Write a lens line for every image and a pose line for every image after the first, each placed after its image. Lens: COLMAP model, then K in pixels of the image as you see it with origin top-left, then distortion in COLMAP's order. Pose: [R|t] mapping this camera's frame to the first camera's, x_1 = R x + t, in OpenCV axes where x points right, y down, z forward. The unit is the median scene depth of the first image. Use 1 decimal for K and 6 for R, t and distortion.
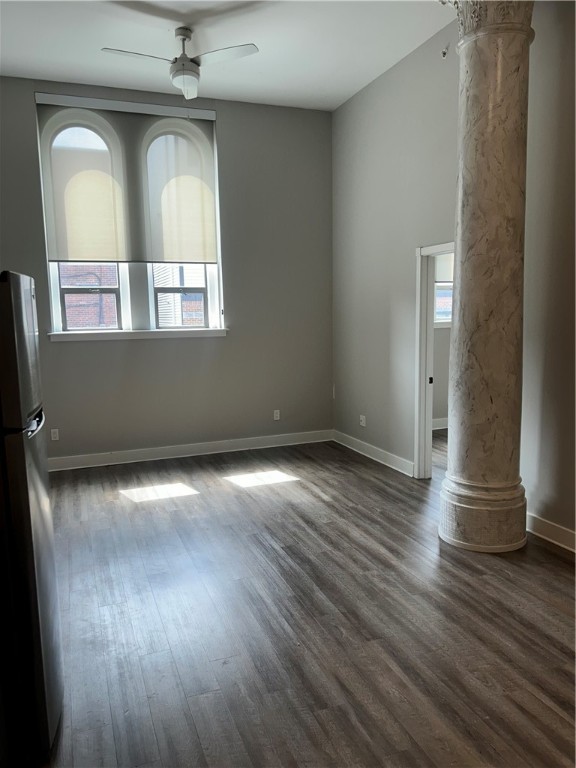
lens RADIAL K [[580.4, 0, 284.2], [0, 580.4, 381.2], [0, 0, 1]] dist [0.053771, -0.059761]
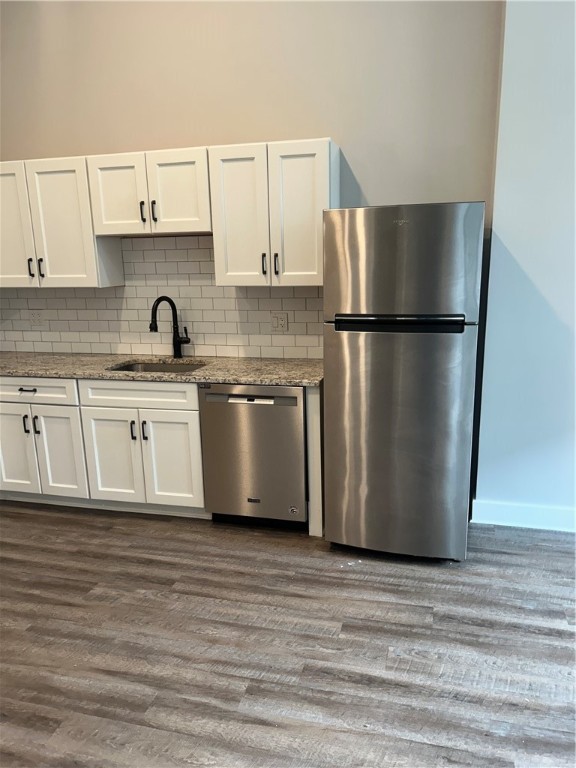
lens RADIAL K [[580.4, 0, 284.2], [0, 580.4, 381.2], [0, 0, 1]] dist [0.053771, -0.059761]
pose [[-0.589156, 0.223362, -0.776534, 0.641285], [-0.057911, 0.946890, 0.316301, -0.185582], [0.805942, 0.231321, -0.544930, 1.452212]]
